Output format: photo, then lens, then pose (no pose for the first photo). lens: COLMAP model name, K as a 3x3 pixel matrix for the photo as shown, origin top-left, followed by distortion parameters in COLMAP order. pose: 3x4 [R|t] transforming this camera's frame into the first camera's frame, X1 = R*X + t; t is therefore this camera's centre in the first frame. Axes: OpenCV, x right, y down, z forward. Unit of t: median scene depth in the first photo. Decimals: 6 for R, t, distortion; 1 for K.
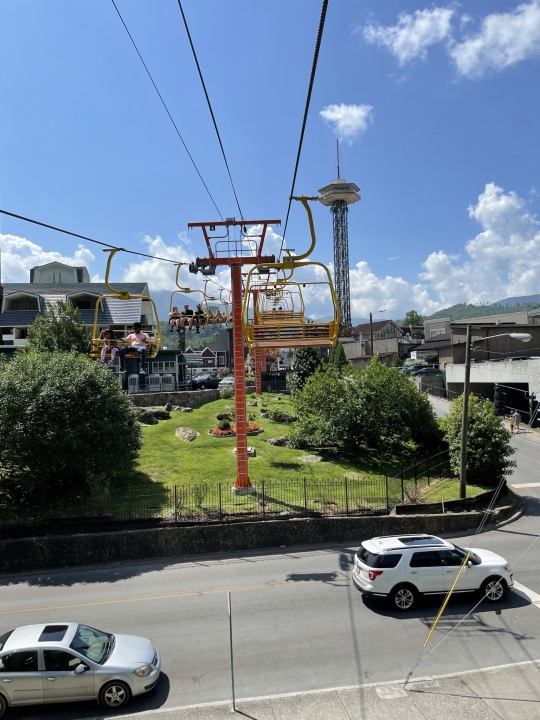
lens RADIAL K [[542.6, 0, 261.9], [0, 542.6, 355.8], [0, 0, 1]] dist [0.080866, -0.109819]
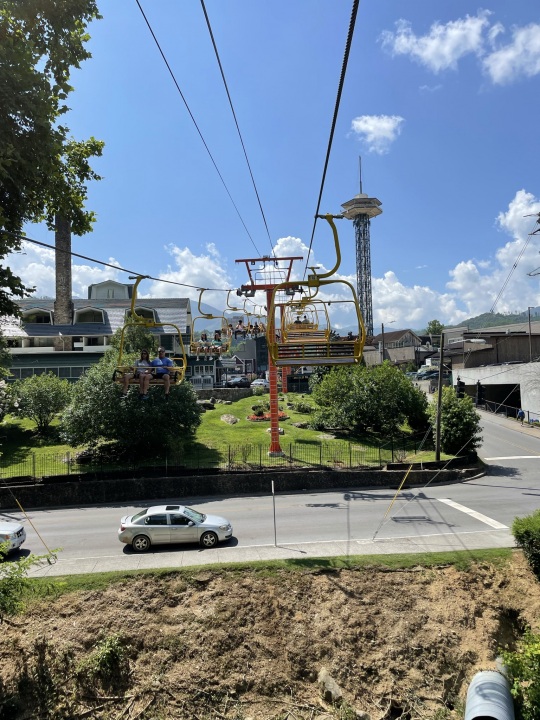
lens RADIAL K [[542.6, 0, 261.6], [0, 542.6, 356.6], [0, 0, 1]] dist [0.080866, -0.109819]
pose [[0.998970, 0.000064, -0.045376, -0.004349], [-0.000805, 0.999867, -0.016312, 0.013800], [0.045369, 0.016332, 0.998837, -0.214691]]
